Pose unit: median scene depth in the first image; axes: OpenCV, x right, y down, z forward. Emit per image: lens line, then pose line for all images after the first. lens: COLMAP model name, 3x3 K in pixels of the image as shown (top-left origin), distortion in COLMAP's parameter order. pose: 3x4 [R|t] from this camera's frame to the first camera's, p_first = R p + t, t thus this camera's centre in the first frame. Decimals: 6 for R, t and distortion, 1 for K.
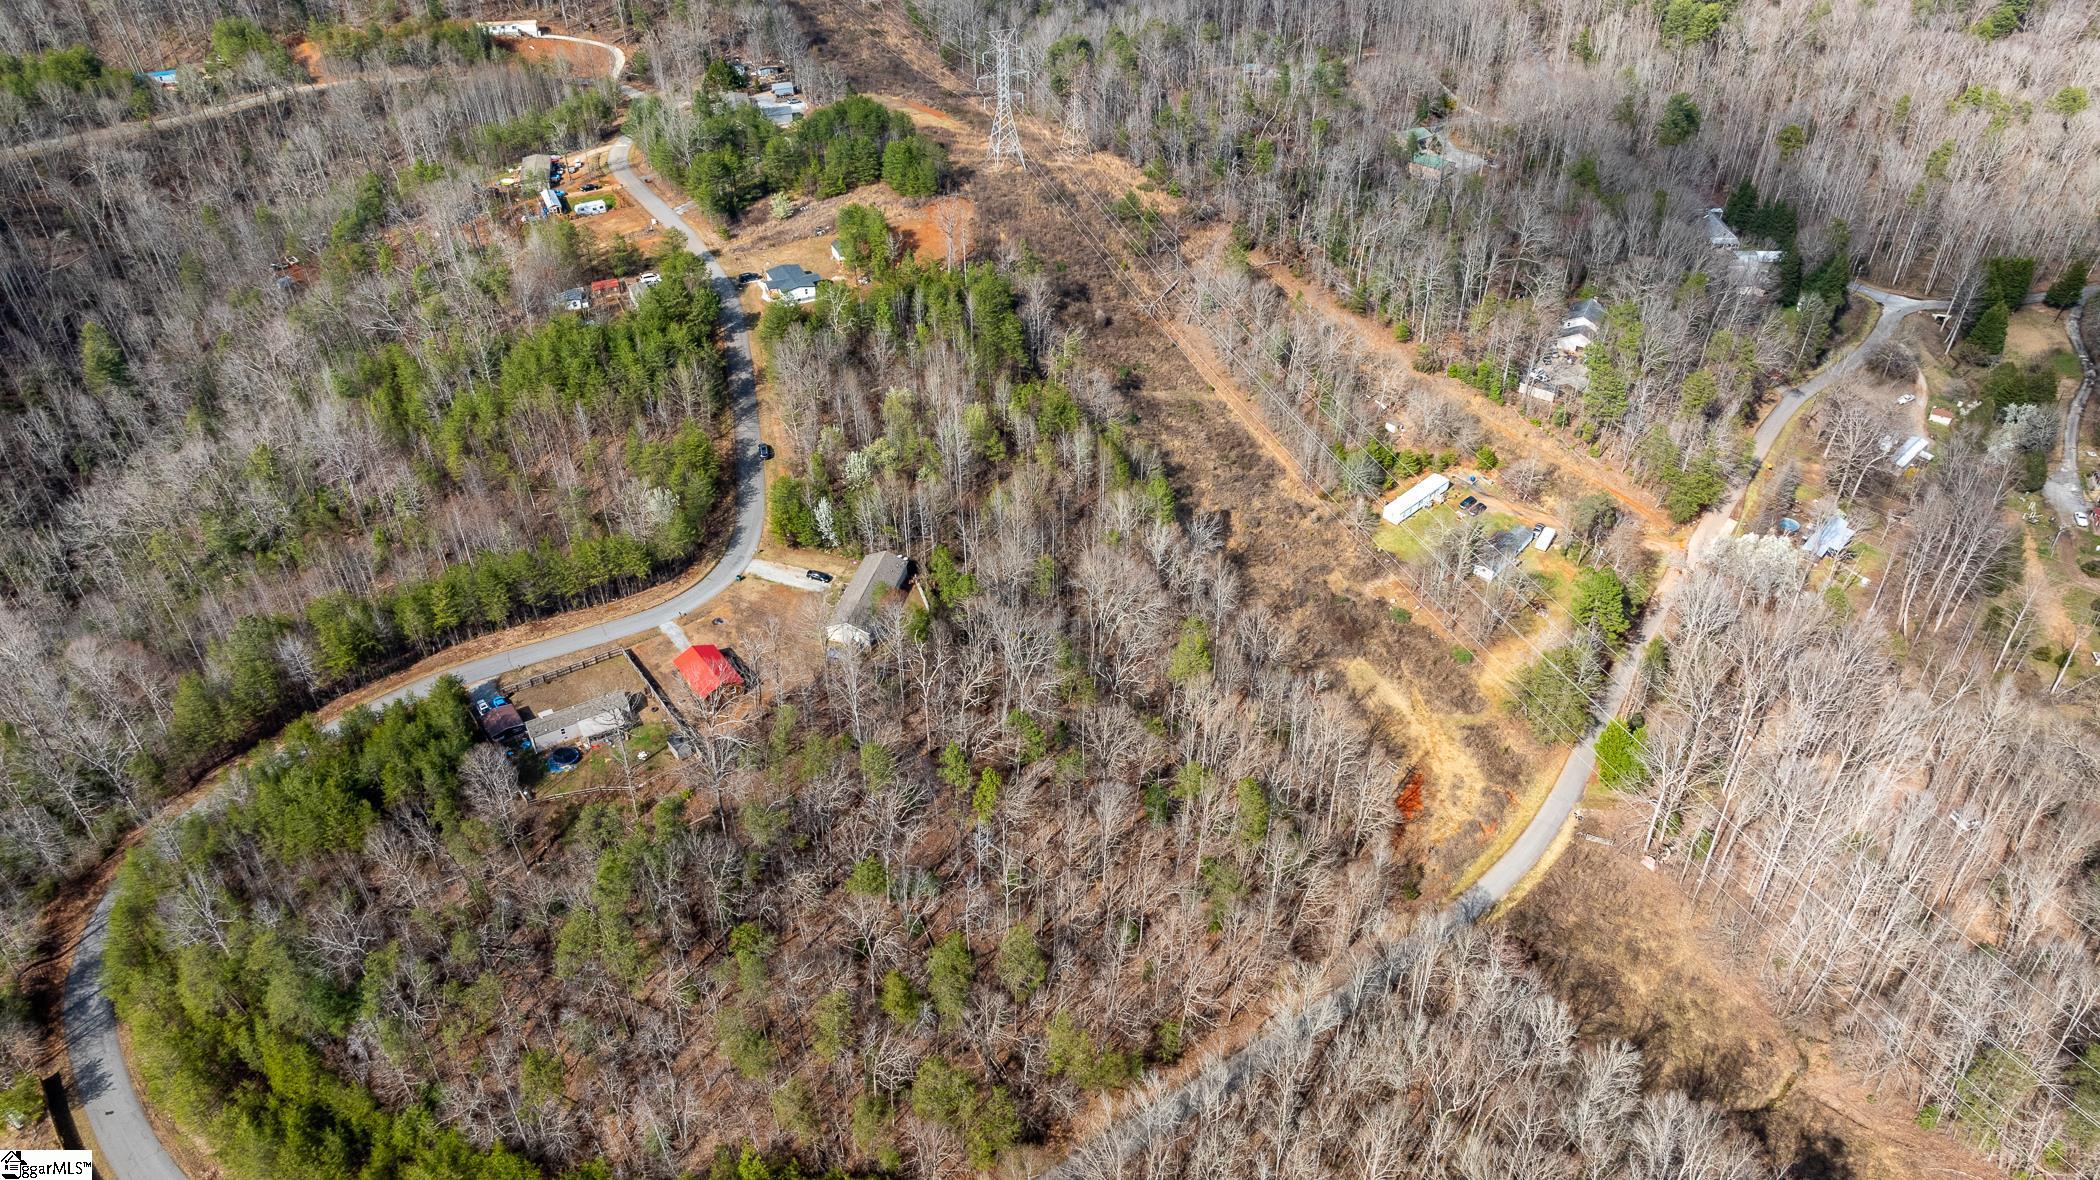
lens RADIAL K [[1467.1, 0, 1053.8], [0, 1467.1, 598.5], [0, 0, 1]] dist [-0.022889, 0.043779]
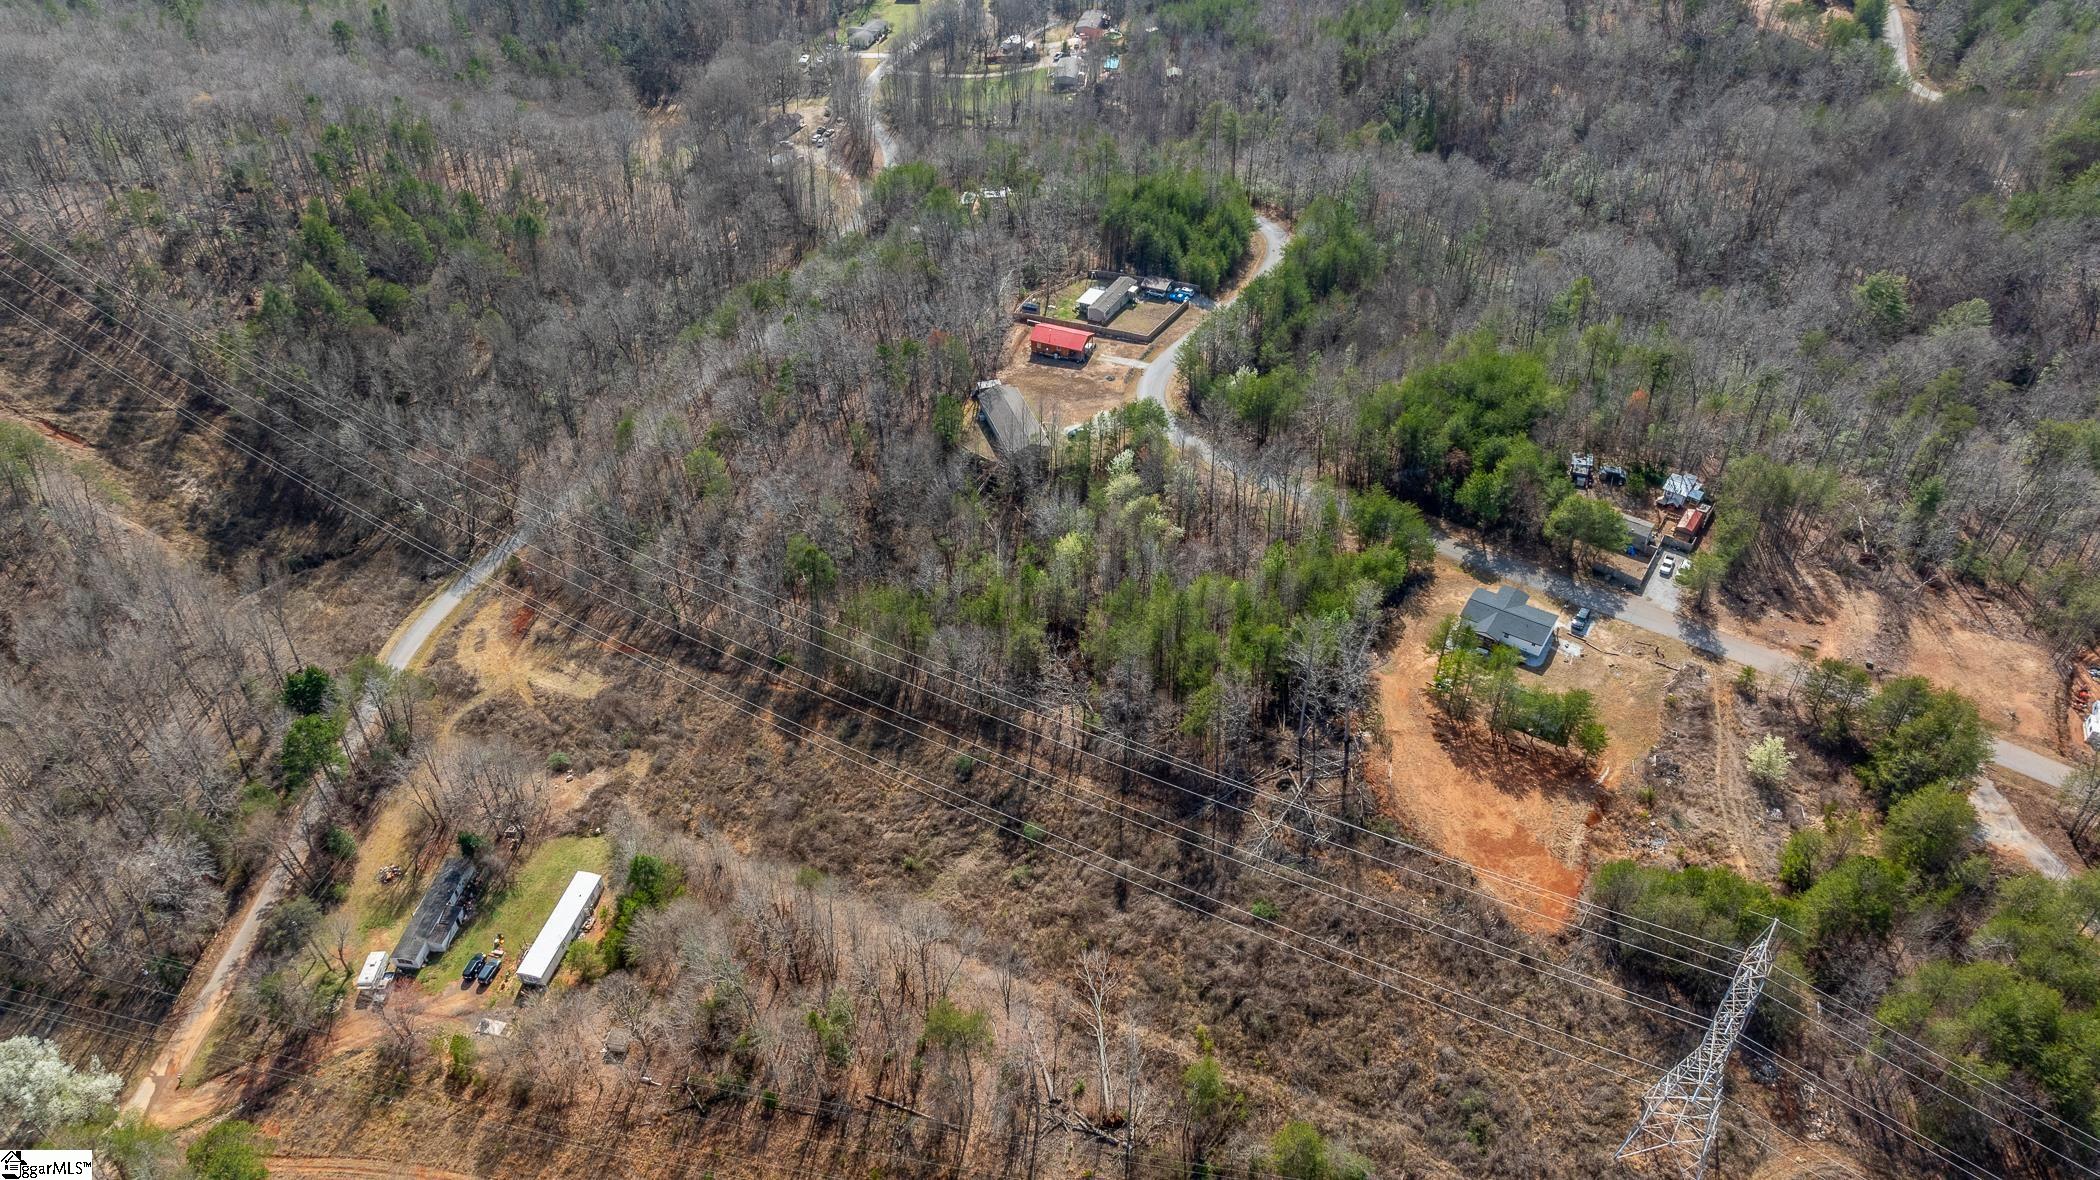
lens RADIAL K [[1467.1, 0, 1053.8], [0, 1467.1, 598.5], [0, 0, 1]] dist [-0.022889, 0.043779]
pose [[-0.850606, 0.353414, -0.389318, 0.283291], [-0.305998, 0.269403, 0.913120, -0.862830], [0.427593, 0.895835, -0.121012, 1.118596]]
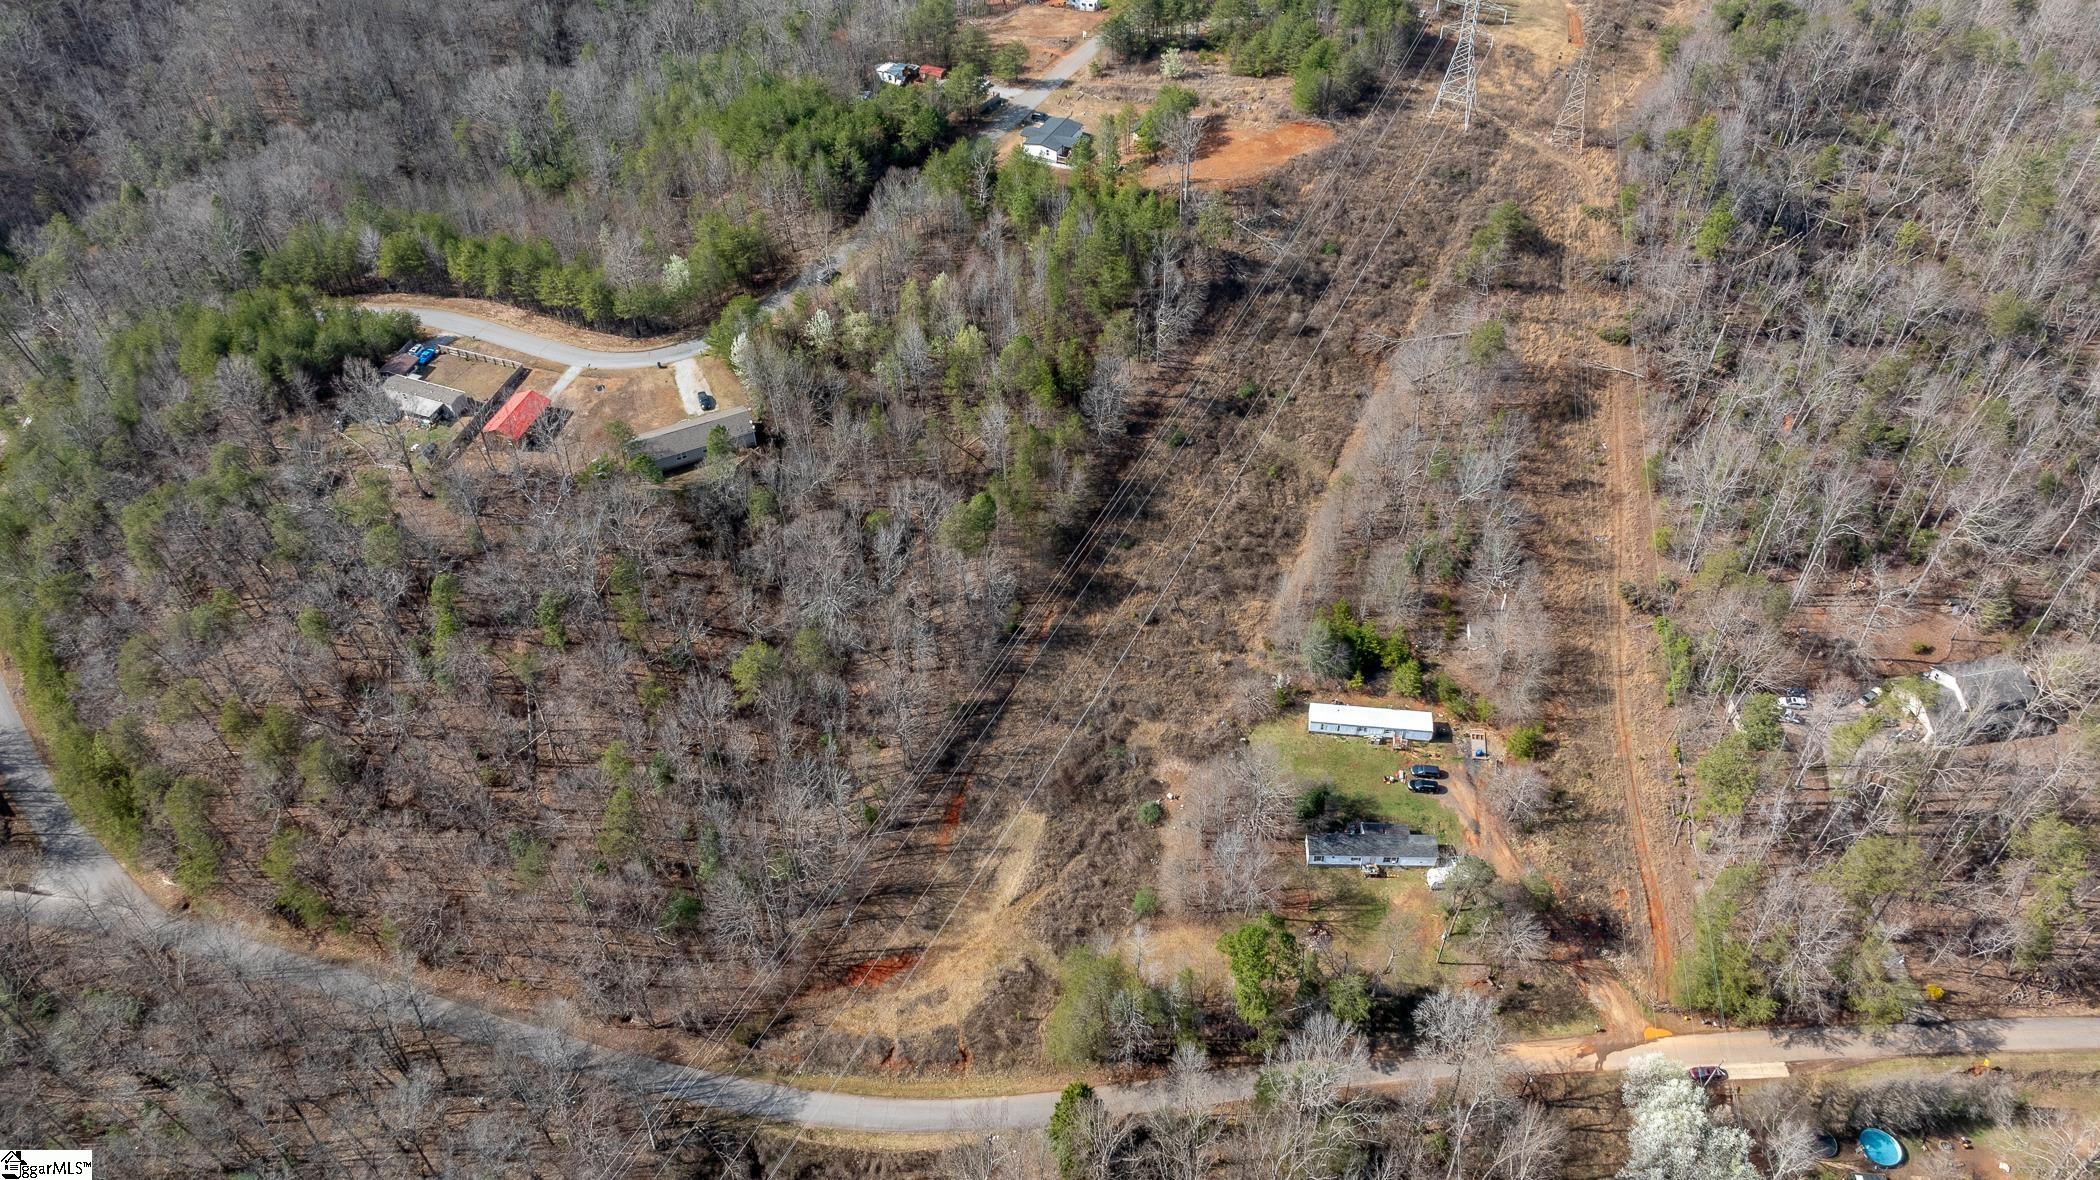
lens RADIAL K [[1467.1, 0, 1053.8], [0, 1467.1, 598.5], [0, 0, 1]] dist [-0.022889, 0.043779]
pose [[0.618203, 0.544798, -0.566586, 0.566997], [-0.465729, 0.834555, 0.294305, -0.279044], [0.633184, 0.081935, 0.769652, 0.360737]]
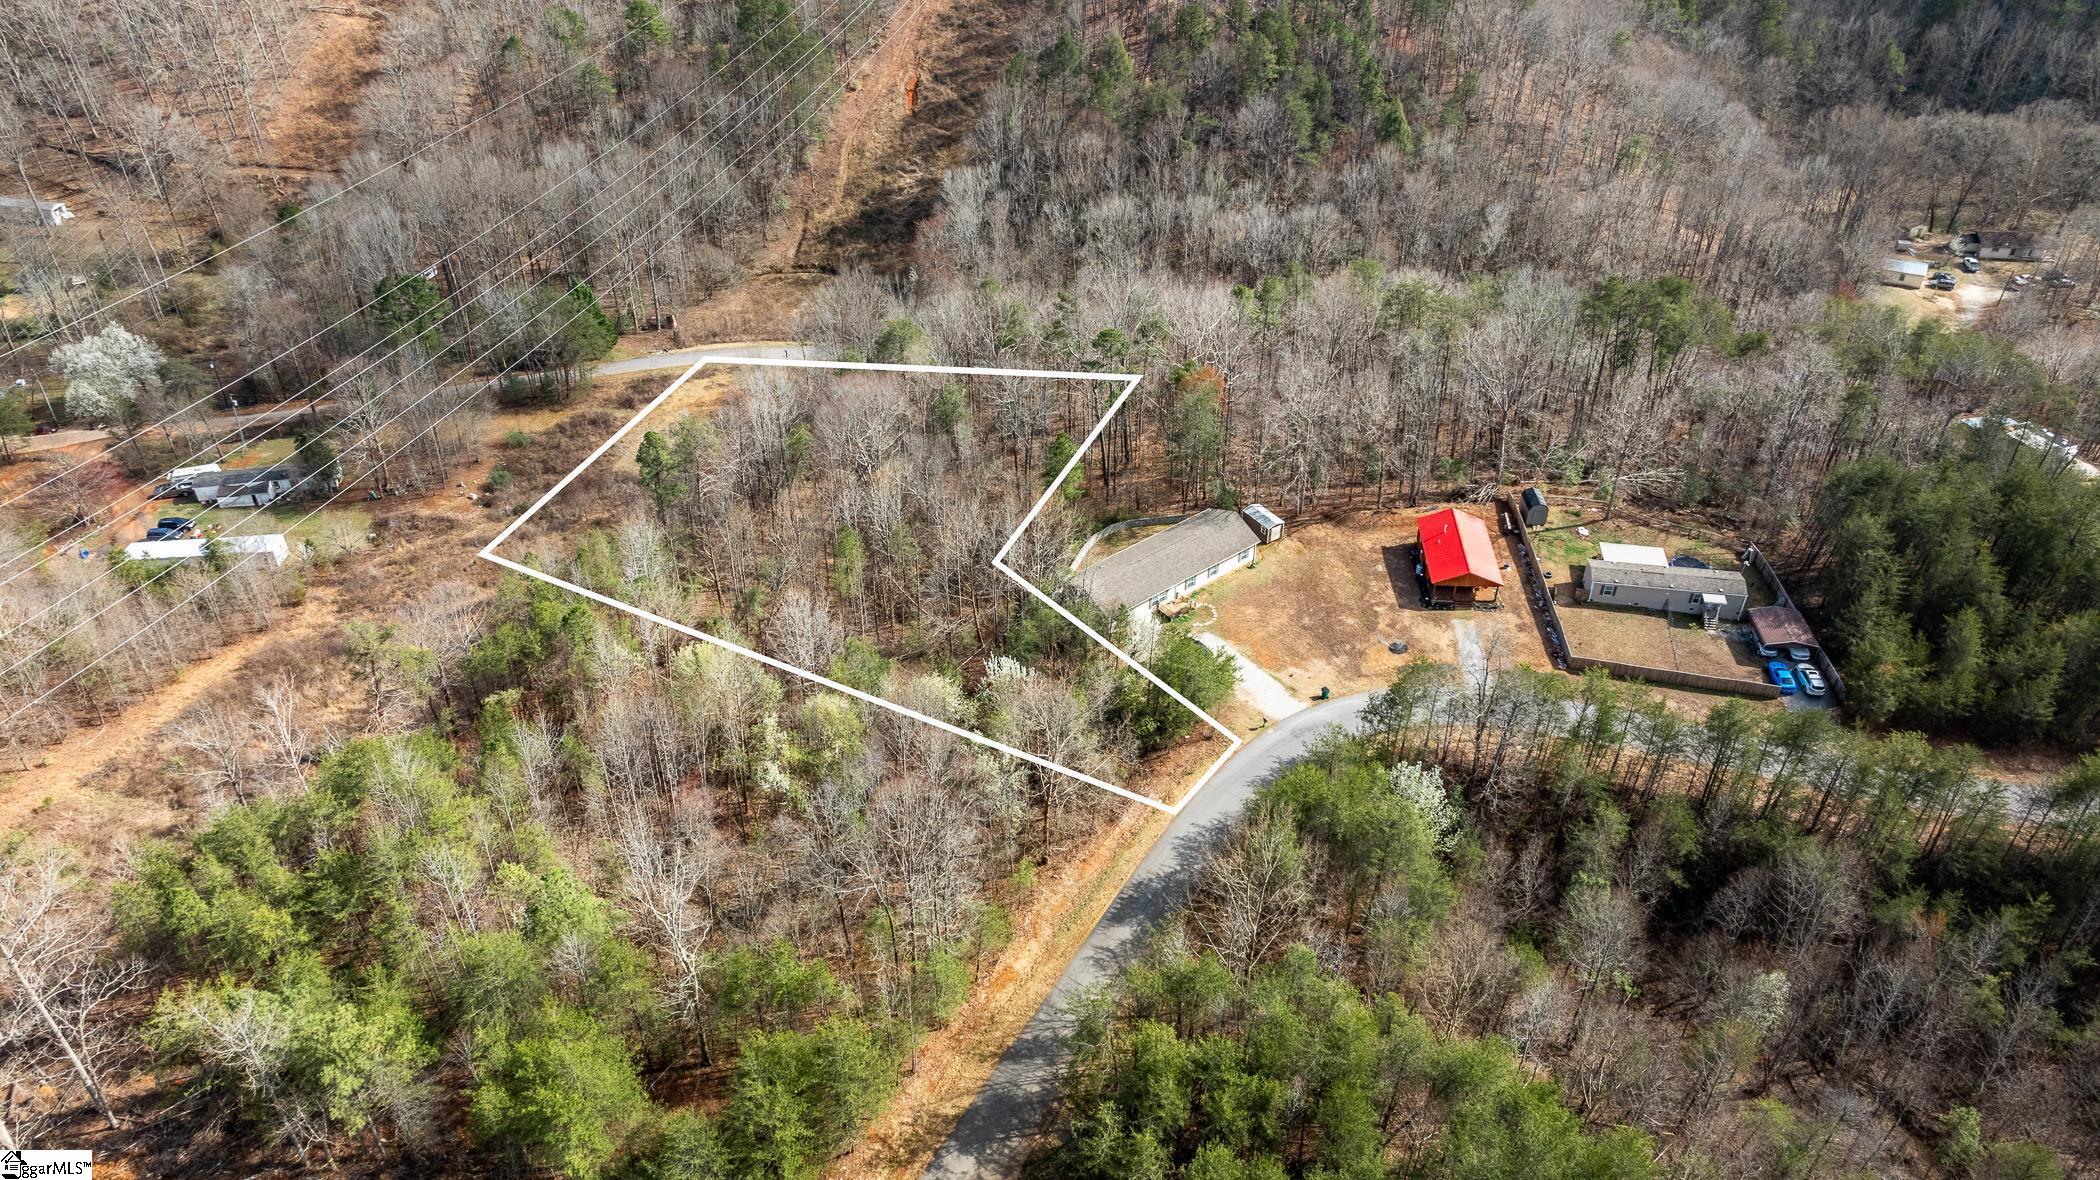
lens RADIAL K [[1486.4, 0, 1045.5], [0, 1486.4, 550.7], [0, 0, 1]] dist [-0.024671, 0.051579]
pose [[-0.777852, -0.362726, 0.513202, -0.358098], [0.389527, 0.362558, 0.846652, -0.484000], [-0.493169, 0.858476, -0.140725, 0.979419]]
